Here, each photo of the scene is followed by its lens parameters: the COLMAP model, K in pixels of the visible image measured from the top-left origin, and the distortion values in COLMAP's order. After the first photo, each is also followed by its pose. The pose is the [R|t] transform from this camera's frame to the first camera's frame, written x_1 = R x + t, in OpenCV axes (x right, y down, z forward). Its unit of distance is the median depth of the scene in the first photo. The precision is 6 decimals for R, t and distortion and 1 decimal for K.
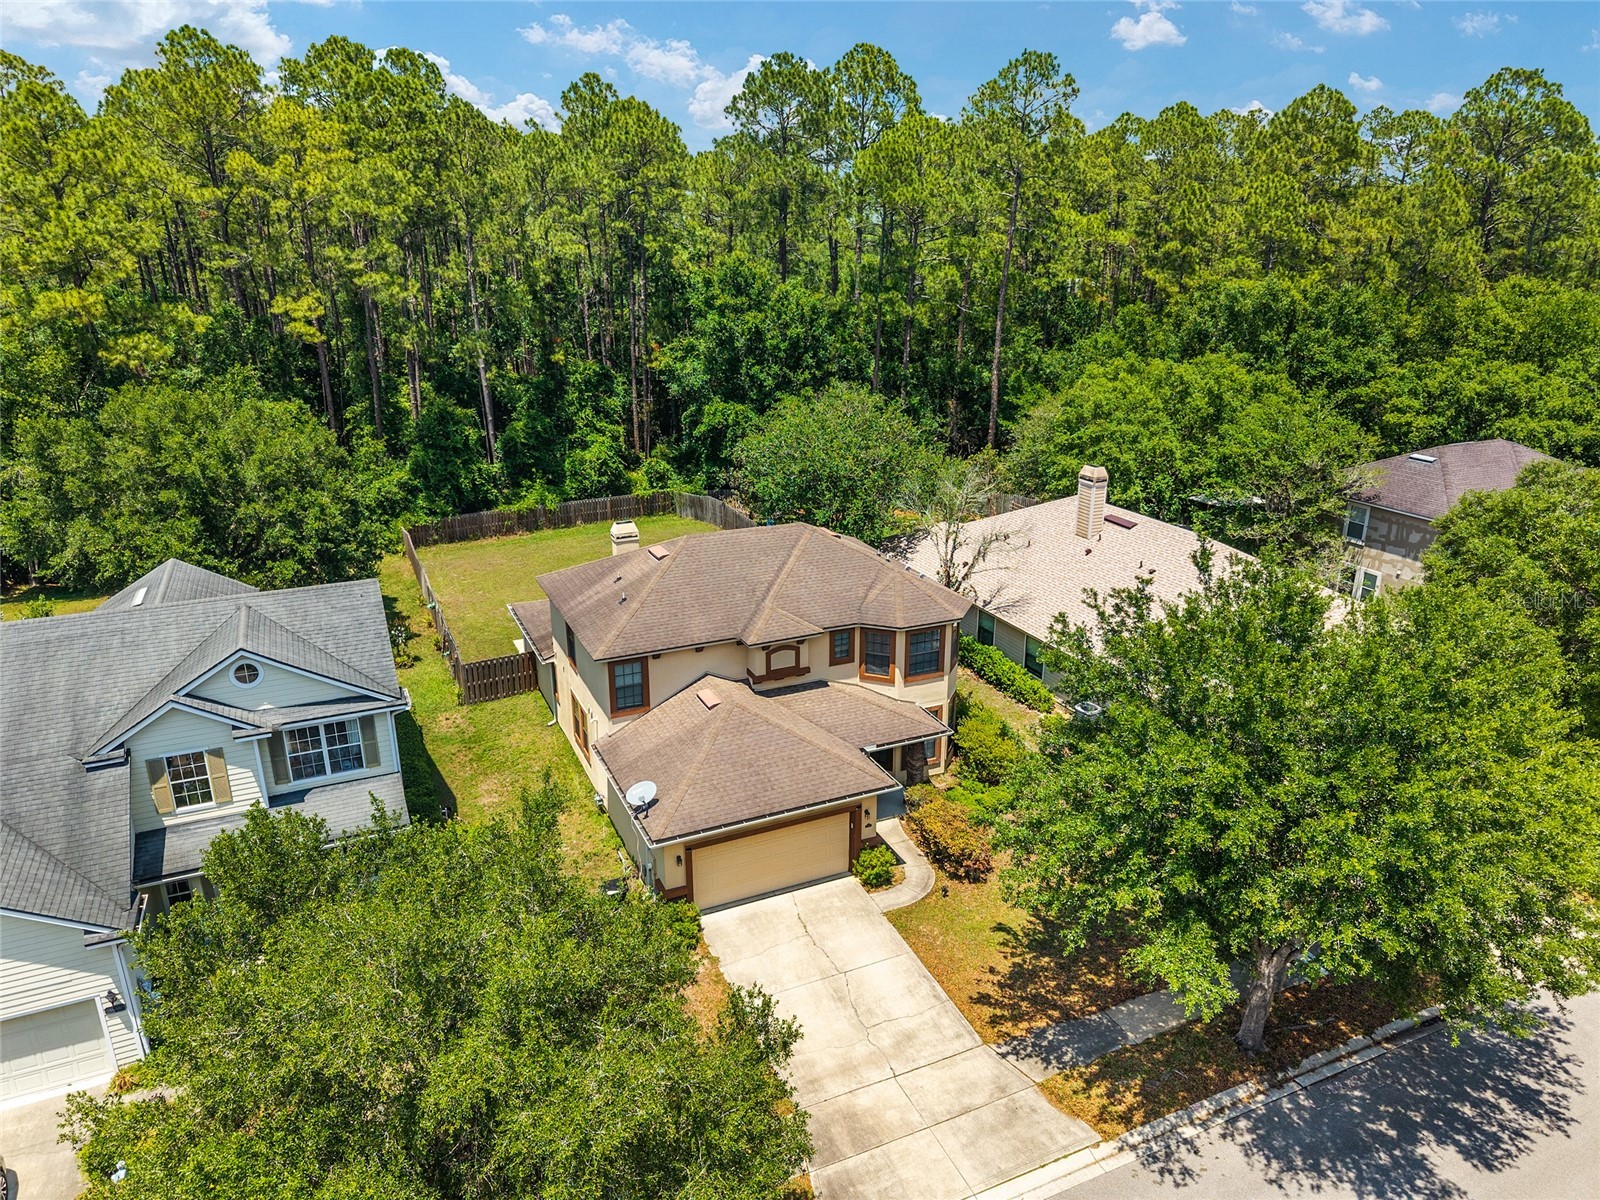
lens RADIAL K [[1082.7, 0, 800.0], [0, 1082.7, 600.0], [0, 0, 1]] dist [0.005882, -0.000975]
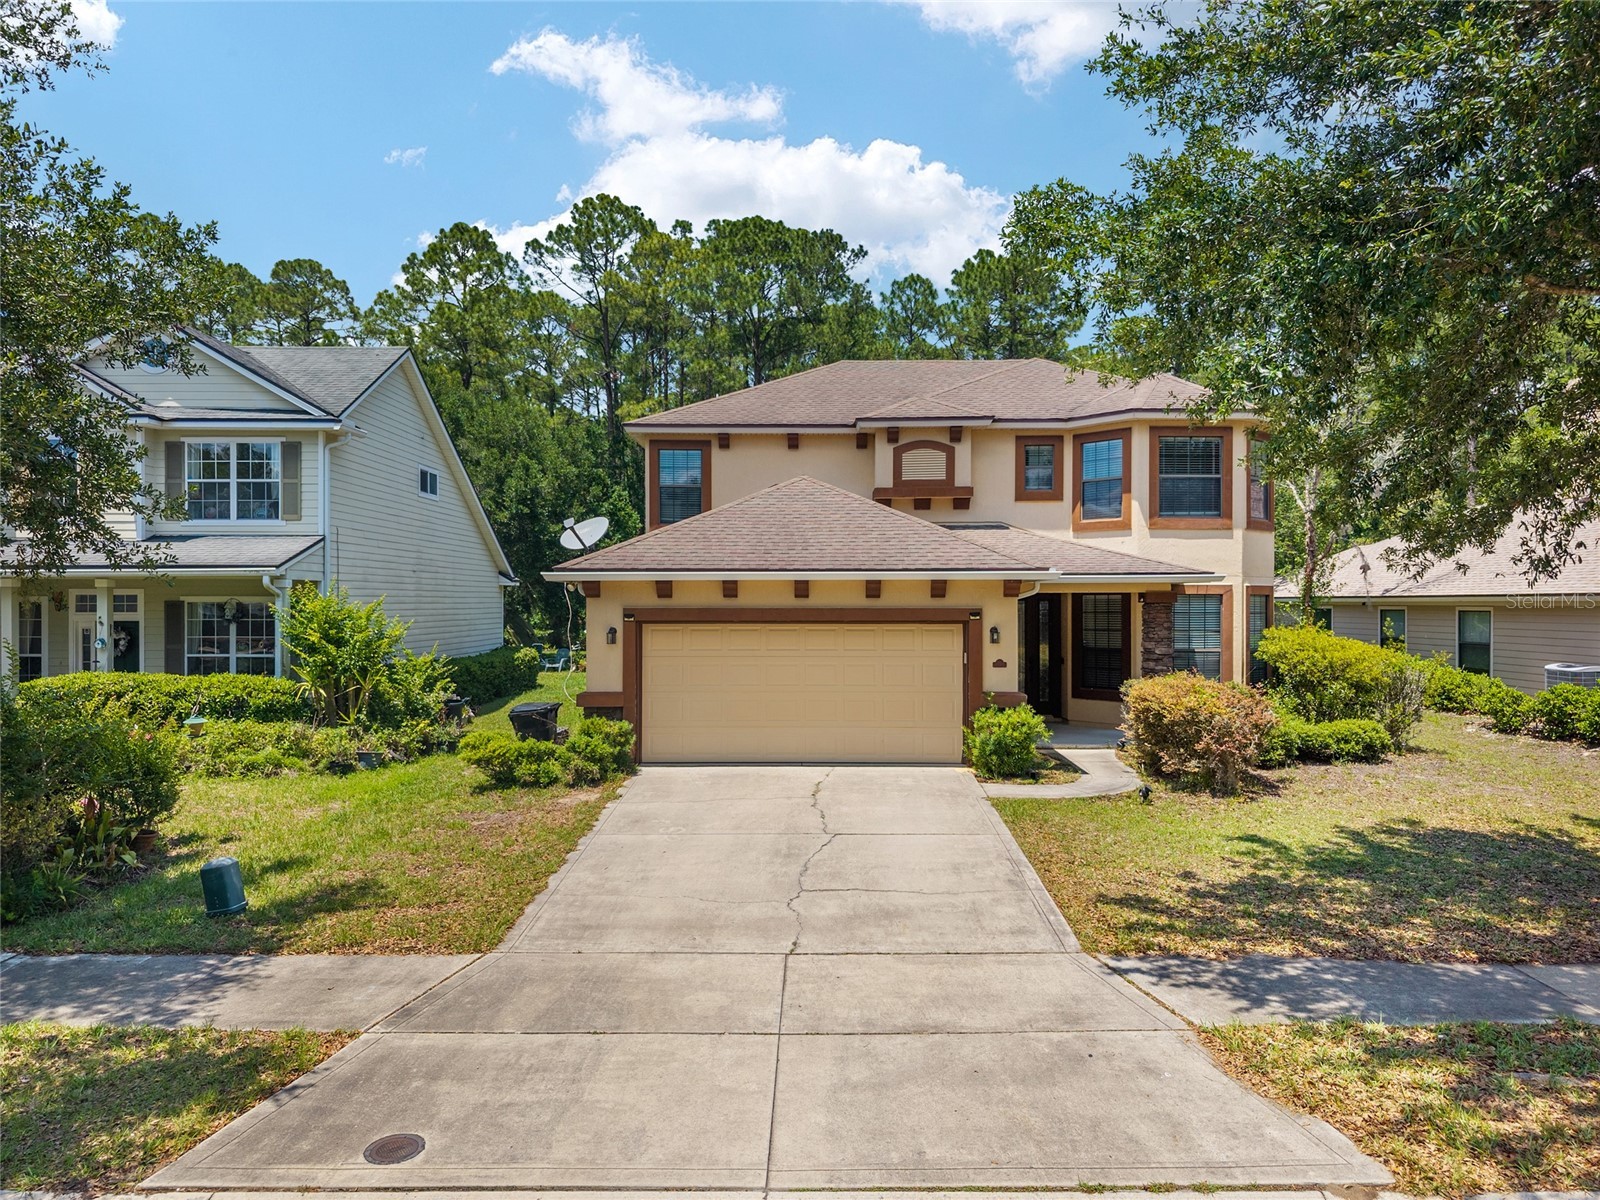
lens RADIAL K [[1082.7, 0, 800.0], [0, 1082.7, 600.0], [0, 0, 1]] dist [0.005882, -0.000975]
pose [[0.903170, -0.003661, -0.429268, 0.197037], [-0.138616, 0.943912, -0.299694, 0.345421], [0.406288, 0.330178, 0.852005, 0.513572]]
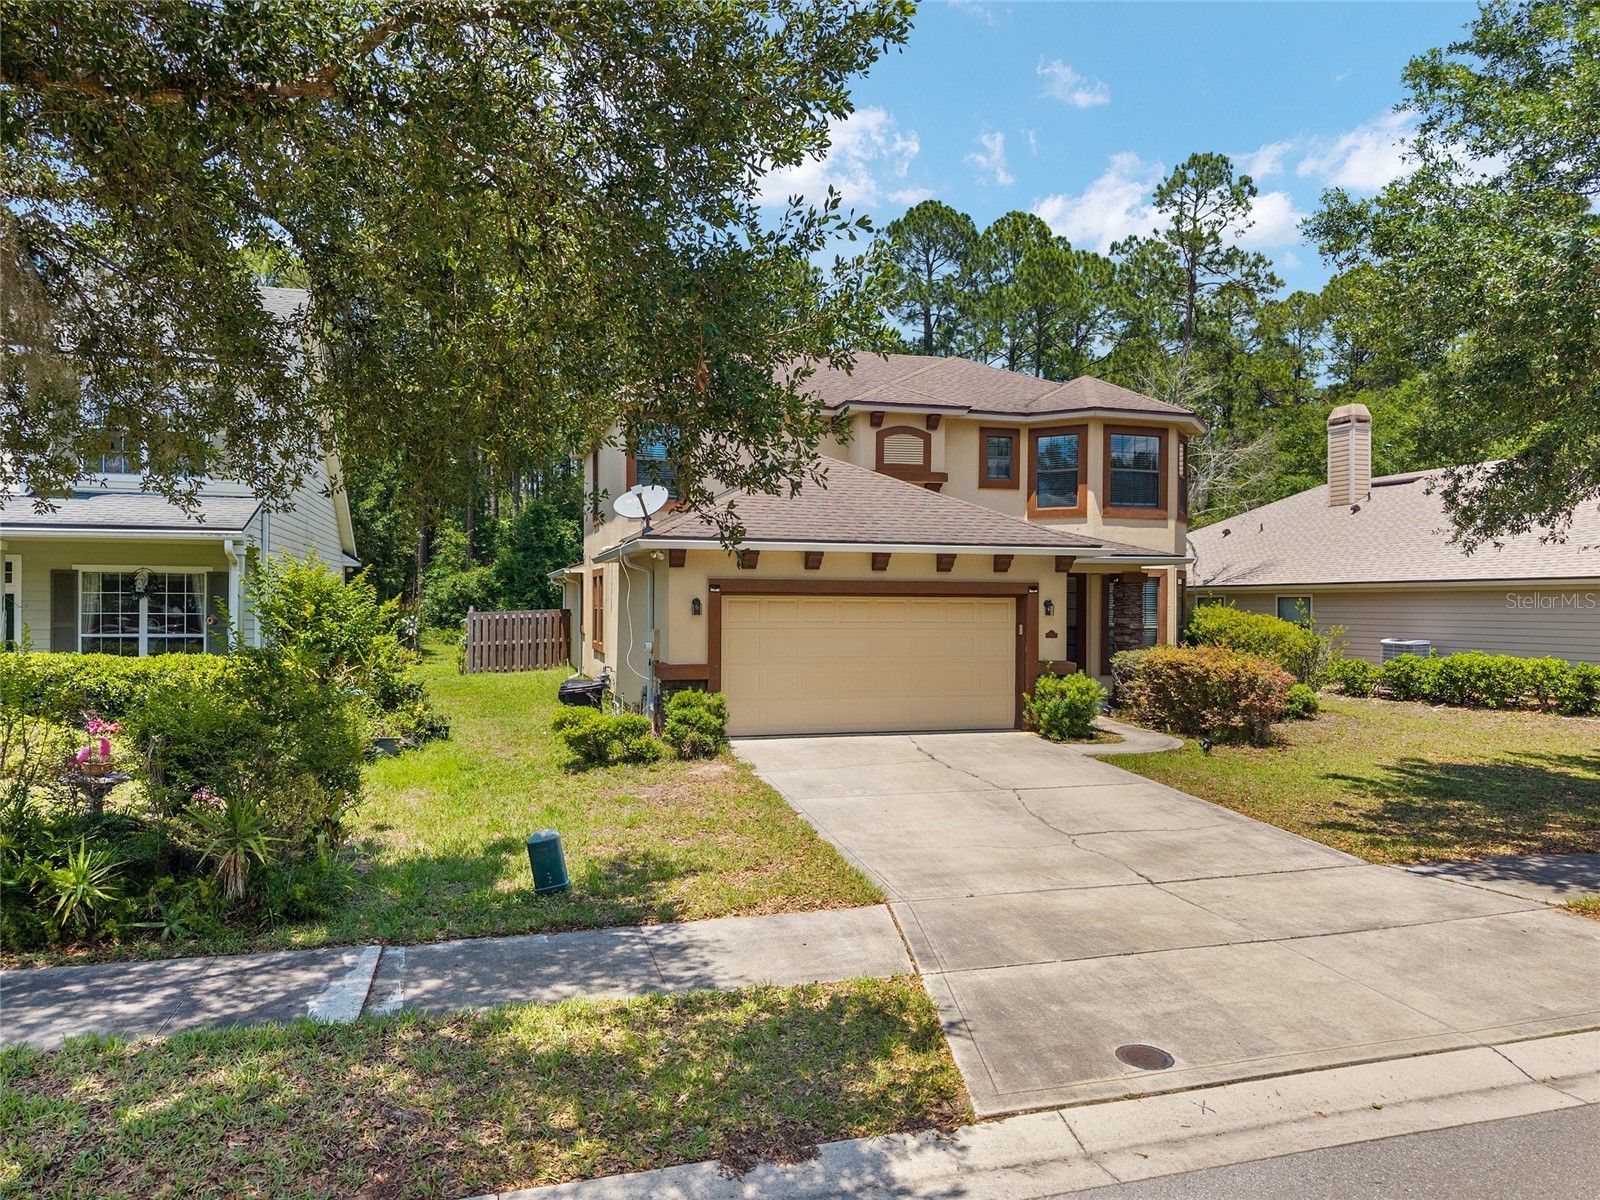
lens RADIAL K [[1091.5, 0, 800.0], [0, 1091.5, 600.0], [0, 0, 1]] dist [0.010318, -0.003680]
pose [[0.990344, 0.002475, -0.138607, 0.013493], [-0.048498, 0.942846, -0.329680, 0.379965], [0.129869, 0.333219, 0.933863, 0.457524]]
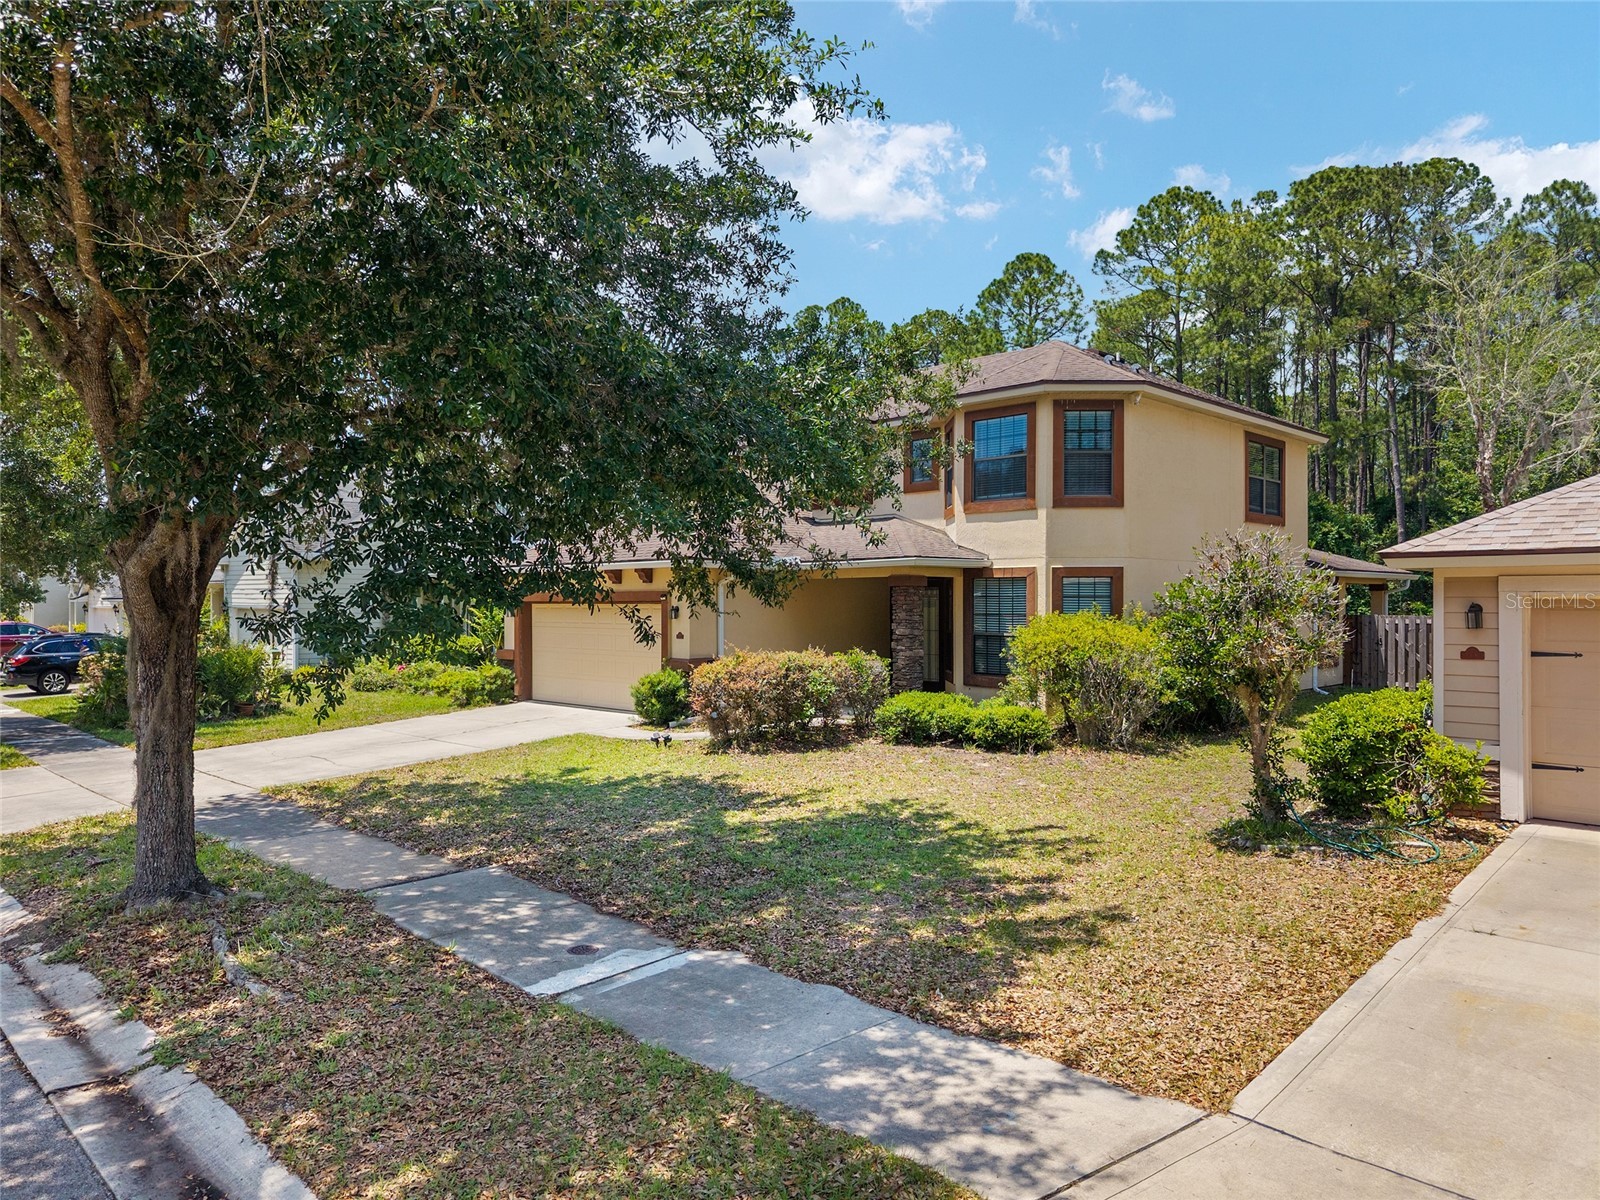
lens RADIAL K [[1091.5, 0, 800.0], [0, 1091.5, 600.0], [0, 0, 1]] dist [0.010318, -0.003680]
pose [[0.347085, -0.006704, -0.937810, 0.677844], [-0.309031, 0.943308, -0.121116, 0.242924], [0.885456, 0.331850, 0.325336, 0.846801]]
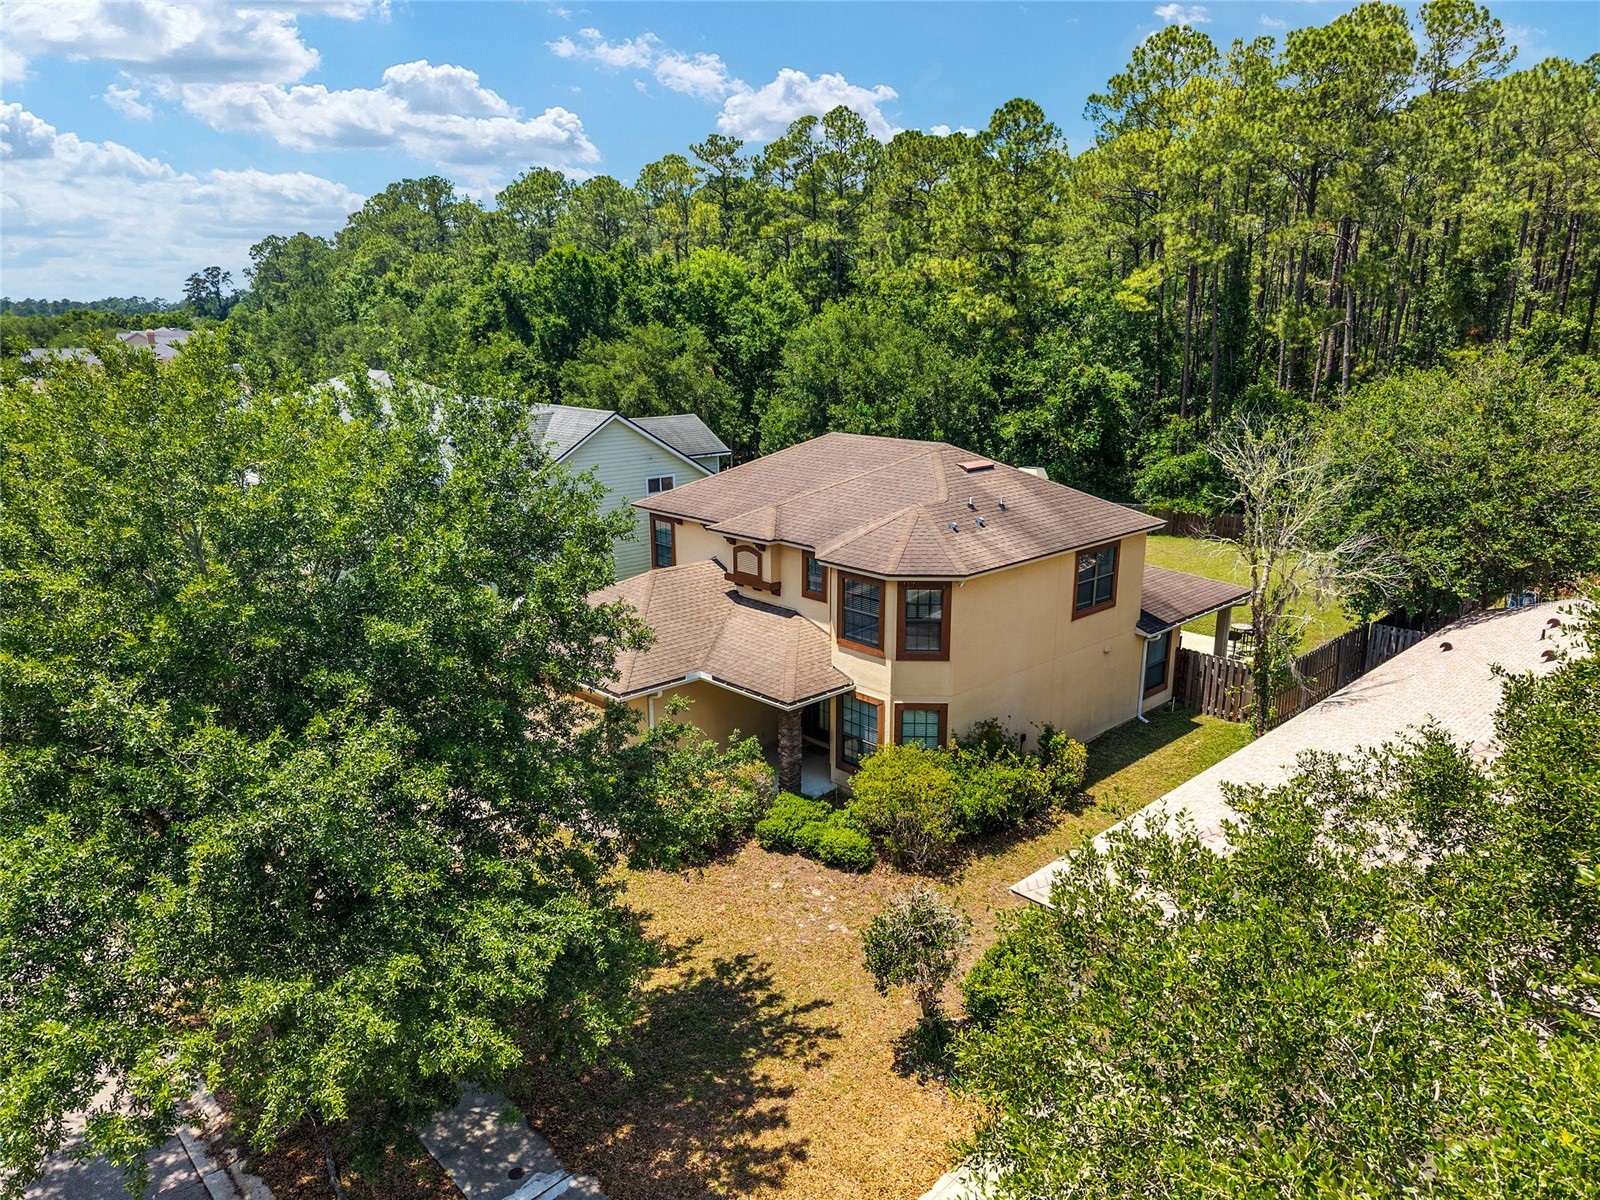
lens RADIAL K [[1091.5, 0, 800.0], [0, 1091.5, 600.0], [0, 0, 1]] dist [0.010318, -0.003680]
pose [[0.321624, 0.235299, -0.917165, 0.856691], [-0.309075, 0.941664, 0.133200, -0.048084], [0.895003, 0.240632, 0.375587, 0.777669]]
